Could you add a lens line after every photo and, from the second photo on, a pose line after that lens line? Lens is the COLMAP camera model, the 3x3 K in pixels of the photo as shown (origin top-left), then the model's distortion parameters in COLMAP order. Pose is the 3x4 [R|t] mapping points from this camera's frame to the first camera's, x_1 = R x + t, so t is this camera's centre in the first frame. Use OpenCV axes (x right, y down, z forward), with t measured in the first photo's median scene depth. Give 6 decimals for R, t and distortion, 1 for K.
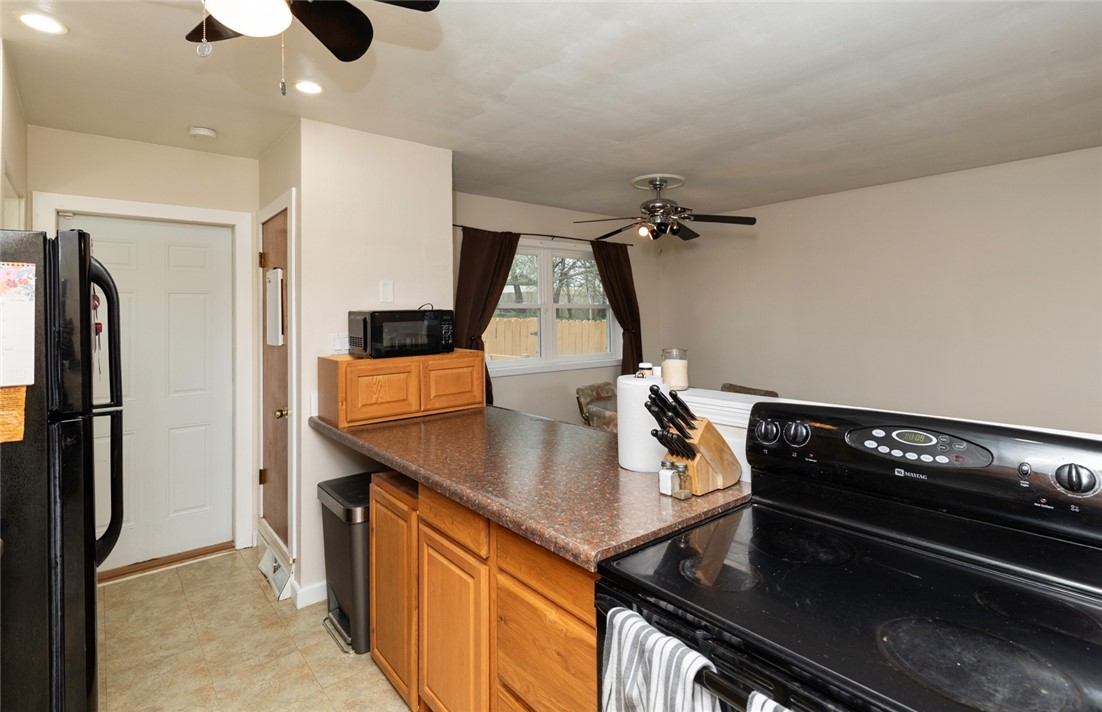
lens RADIAL K [[530.4, 0, 579.0], [0, 530.4, 297.0], [0, 0, 1]] dist [0.001549, -0.000038]
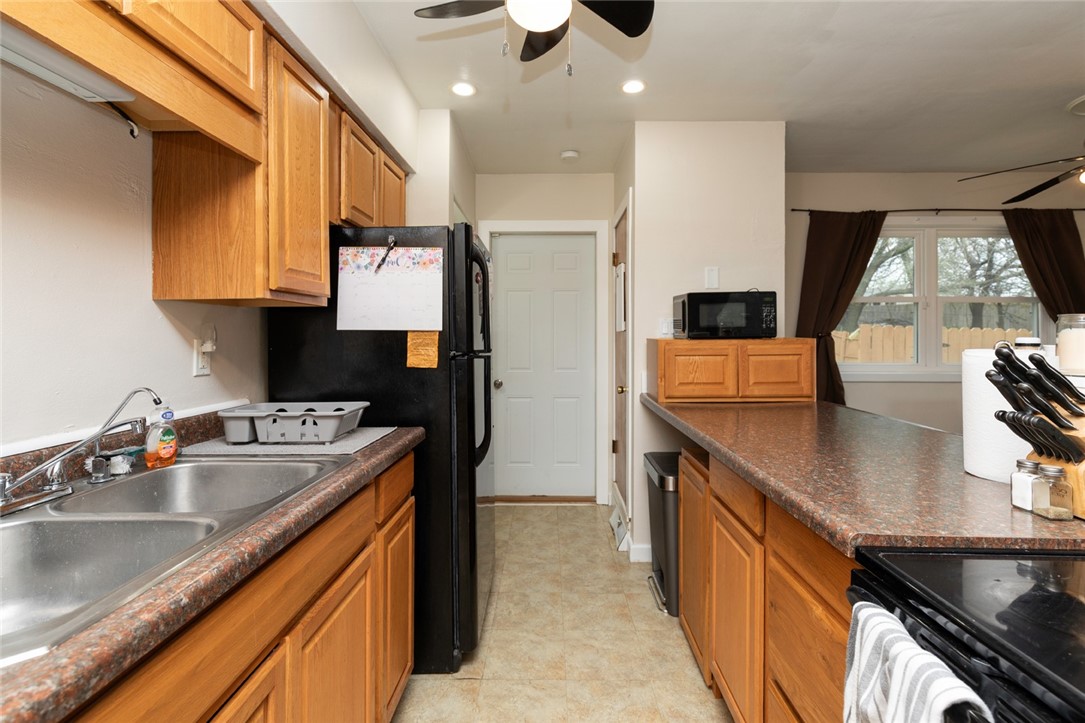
lens RADIAL K [[532.1, 0, 537.0], [0, 532.1, 319.1], [0, 0, 1]] dist [0.000971, -0.000453]
pose [[0.748795, 0.010771, -0.662714, 0.110319], [0.006746, 0.999692, 0.023869, 0.083408], [0.662767, -0.022343, 0.748492, 0.068975]]
